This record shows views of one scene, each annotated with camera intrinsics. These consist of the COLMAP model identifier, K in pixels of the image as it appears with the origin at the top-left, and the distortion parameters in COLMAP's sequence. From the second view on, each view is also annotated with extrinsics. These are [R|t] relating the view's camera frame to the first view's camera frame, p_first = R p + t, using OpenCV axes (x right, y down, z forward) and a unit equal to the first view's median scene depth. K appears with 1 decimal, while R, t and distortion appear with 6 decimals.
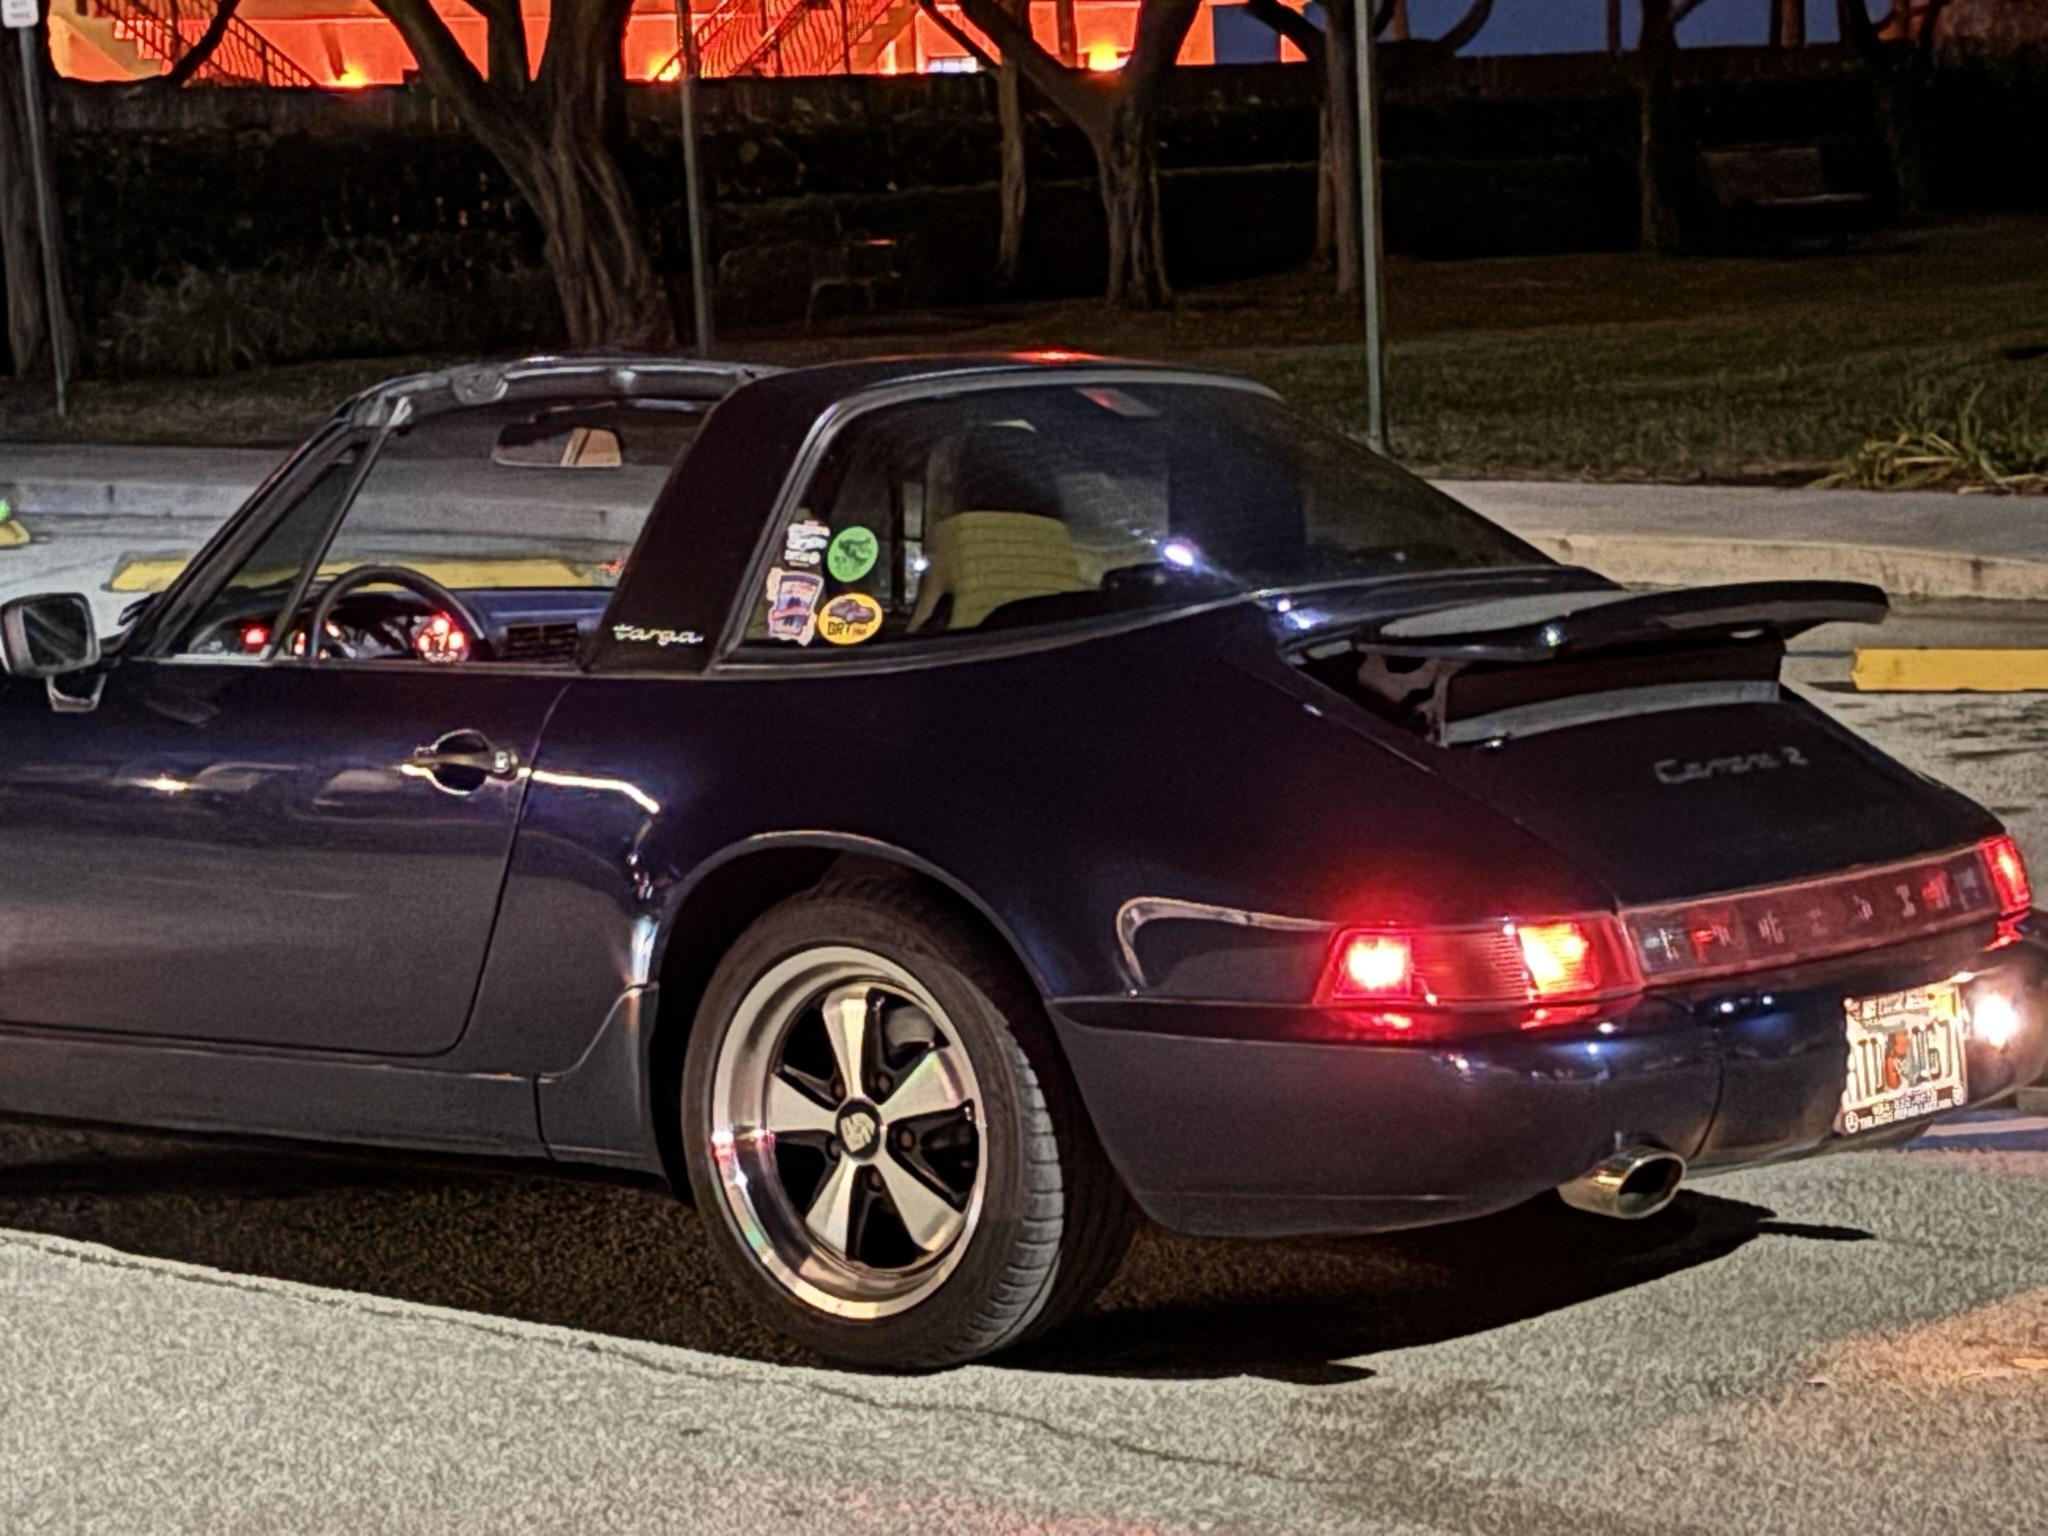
lens RADIAL K [[4743.3, 0, 1022.1], [0, 4743.3, 775.9], [0, 0, 1]] dist [0.188705, 0.000000]
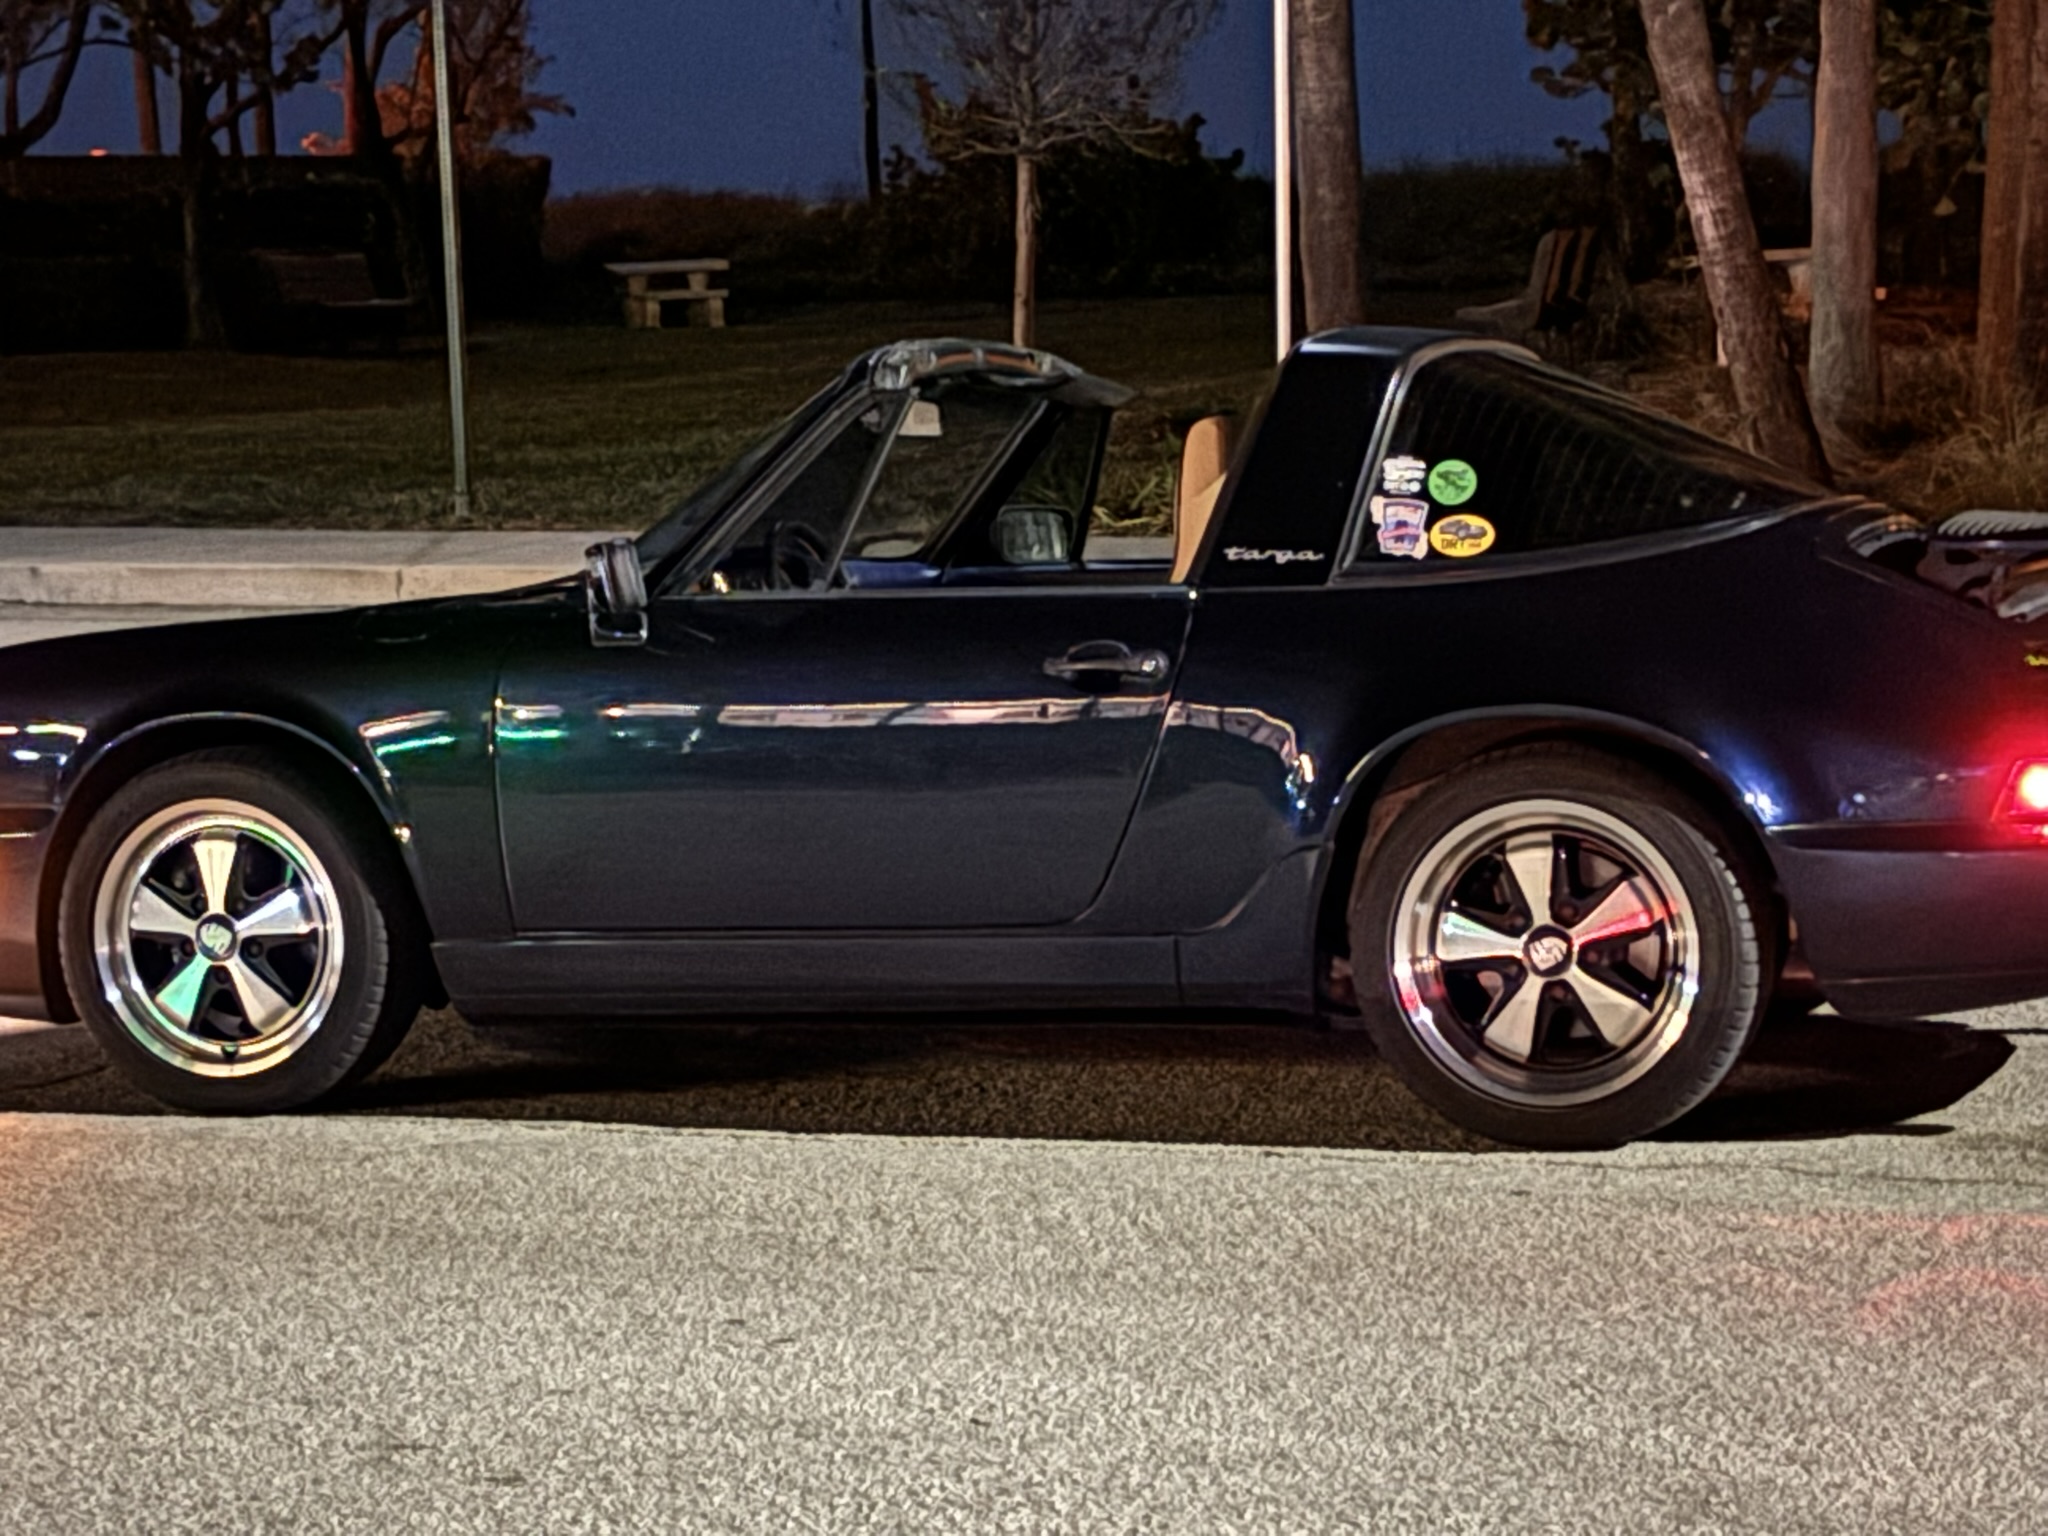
lens RADIAL K [[4743.3, 0, 1023.1], [0, 4743.3, 770.0], [0, 0, 1]] dist [0.188705, 0.000000]
pose [[0.929623, -0.025126, 0.367654, -0.580435], [0.035142, 0.999171, -0.020574, 0.046824], [-0.366832, 0.032046, 0.929735, -0.075745]]
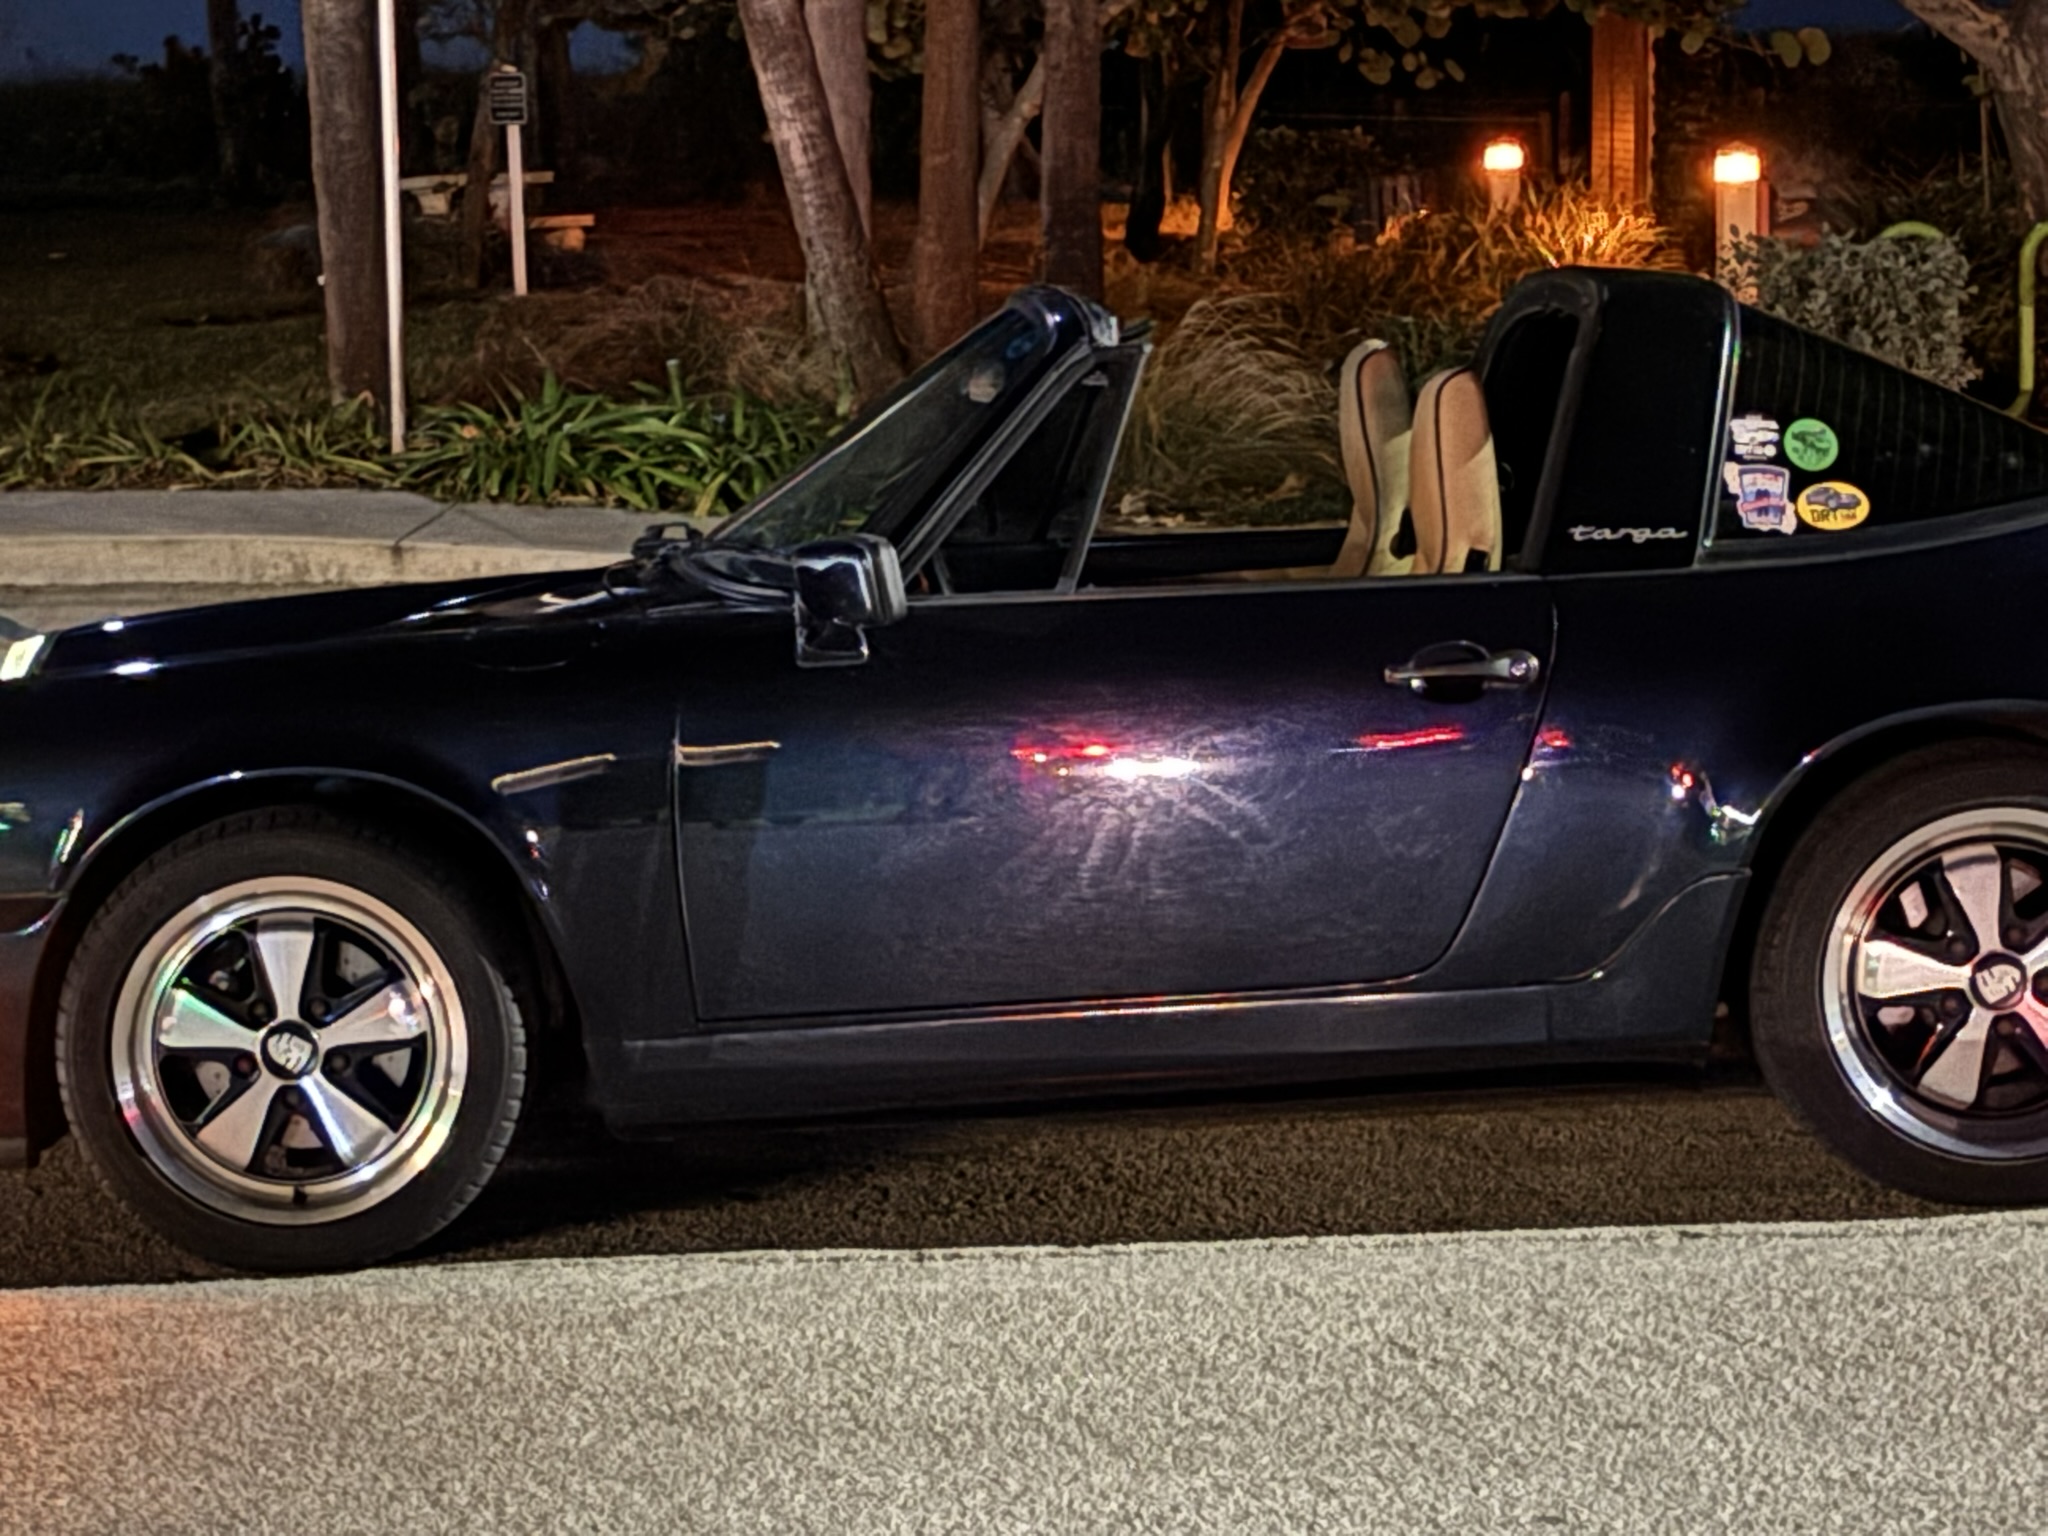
lens RADIAL K [[4743.3, 0, 1027.2], [0, 4743.3, 758.8], [0, 0, 1]] dist [0.188705, 0.000000]
pose [[0.744900, -0.066859, 0.663818, -0.863371], [0.077848, 0.996880, 0.013048, -0.005090], [-0.662619, 0.041958, 0.747780, 0.333854]]
